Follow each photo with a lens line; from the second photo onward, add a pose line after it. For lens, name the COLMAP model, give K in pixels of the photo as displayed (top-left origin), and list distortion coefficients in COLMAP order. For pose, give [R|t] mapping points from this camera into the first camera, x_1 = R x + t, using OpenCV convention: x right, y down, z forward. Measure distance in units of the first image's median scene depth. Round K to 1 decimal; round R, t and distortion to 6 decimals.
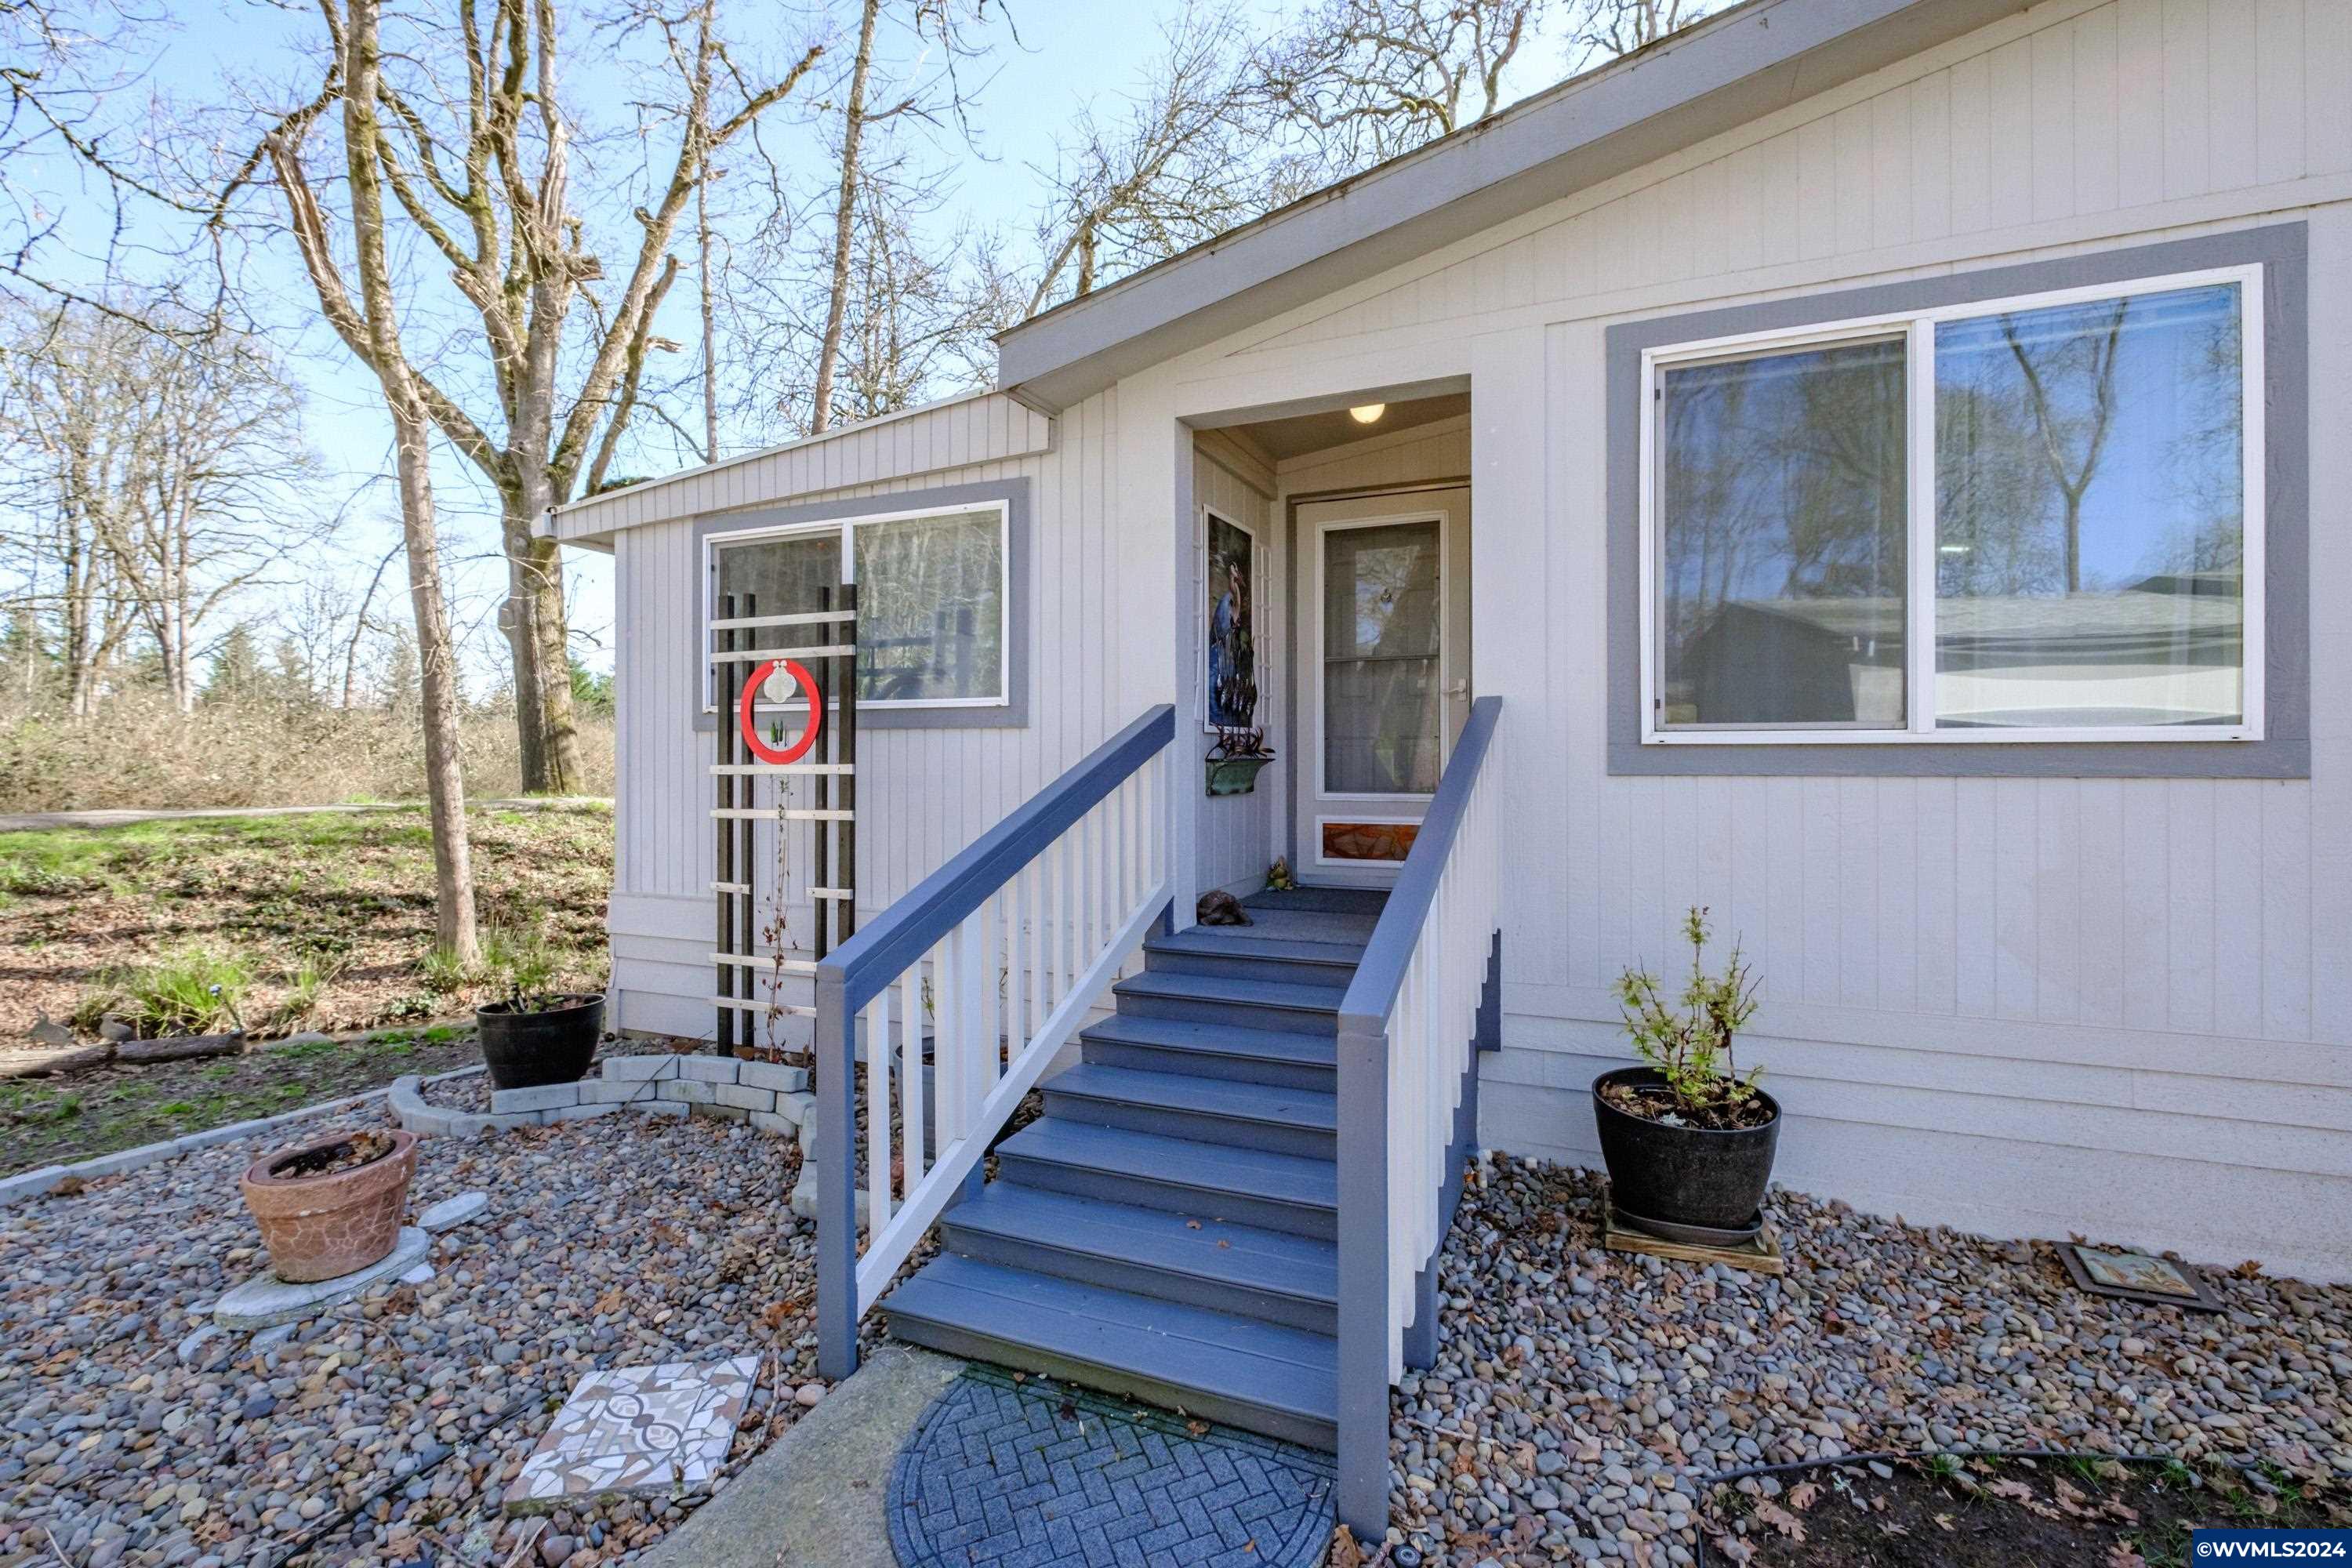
lens RADIAL K [[1044.1, 0, 1176.6], [0, 1044.1, 763.7], [0, 0, 1]] dist [0.002219, 0.000380]
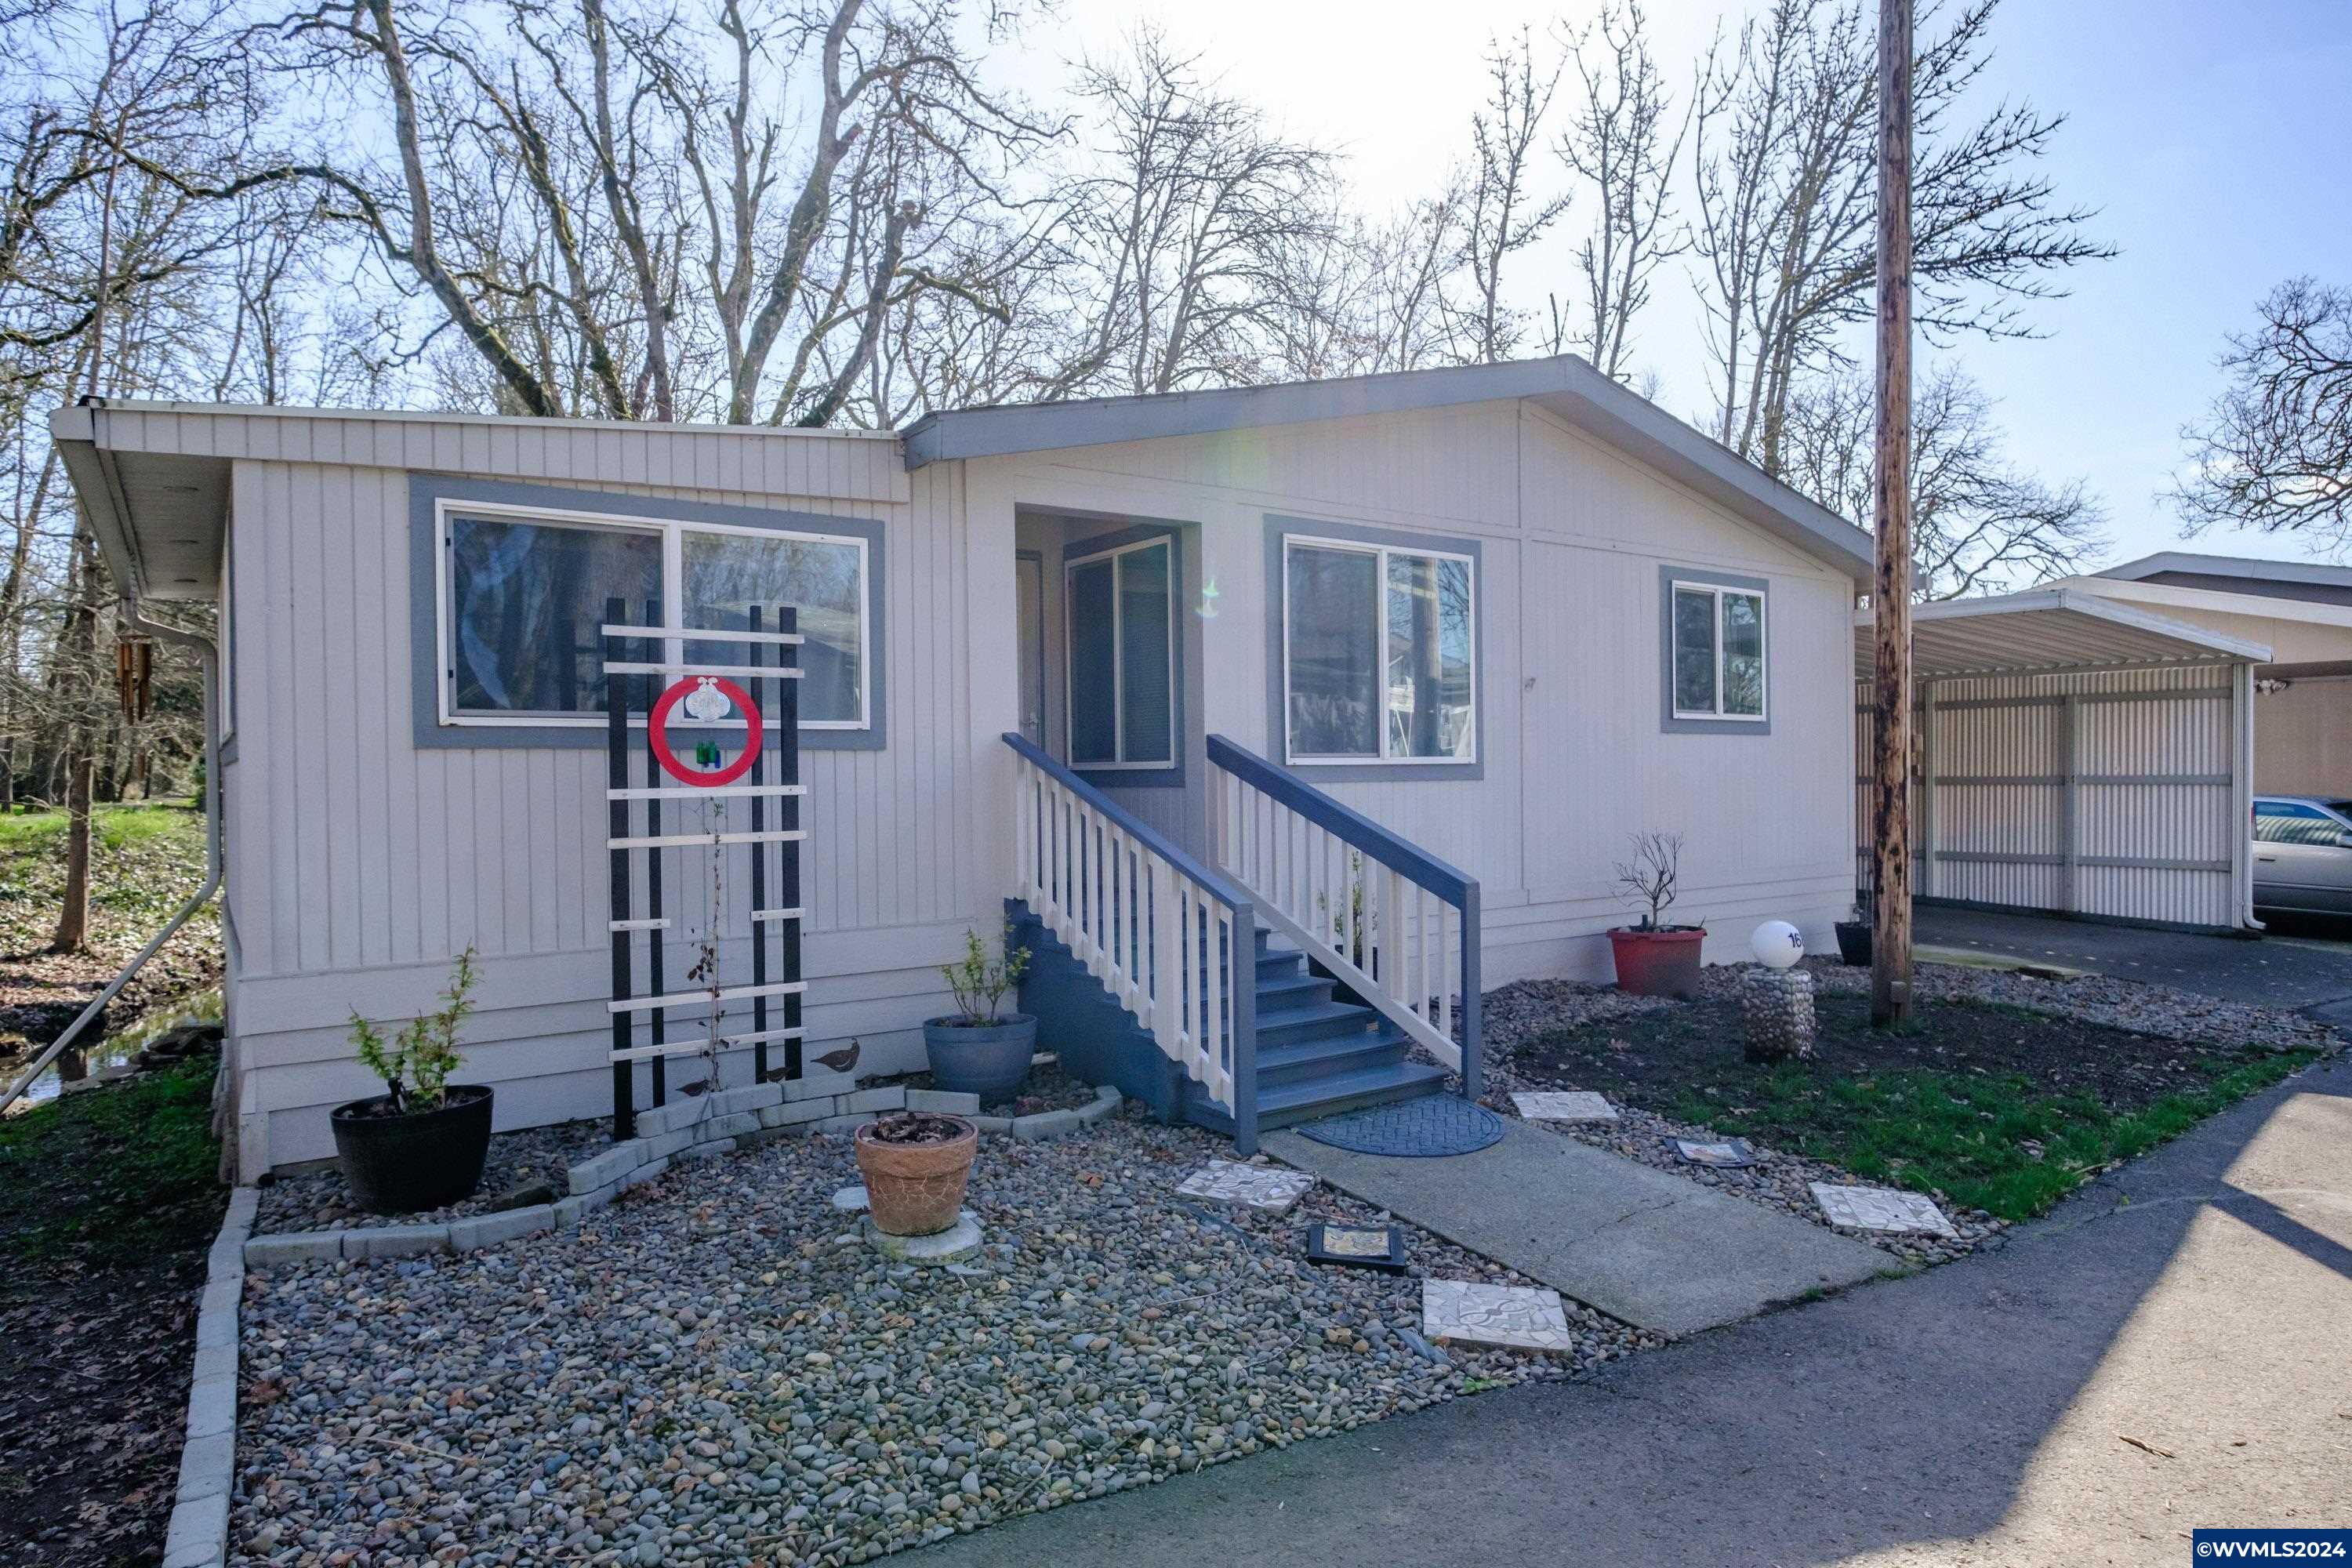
lens RADIAL K [[1382.0, 0, 1171.2], [0, 1382.0, 787.4], [0, 0, 1]] dist [-0.001923, -0.000072]
pose [[0.528520, -0.015330, 0.848783, -1.241917], [0.010907, 0.999877, 0.011268, -0.008420], [-0.848851, 0.003303, 0.528622, -0.023812]]
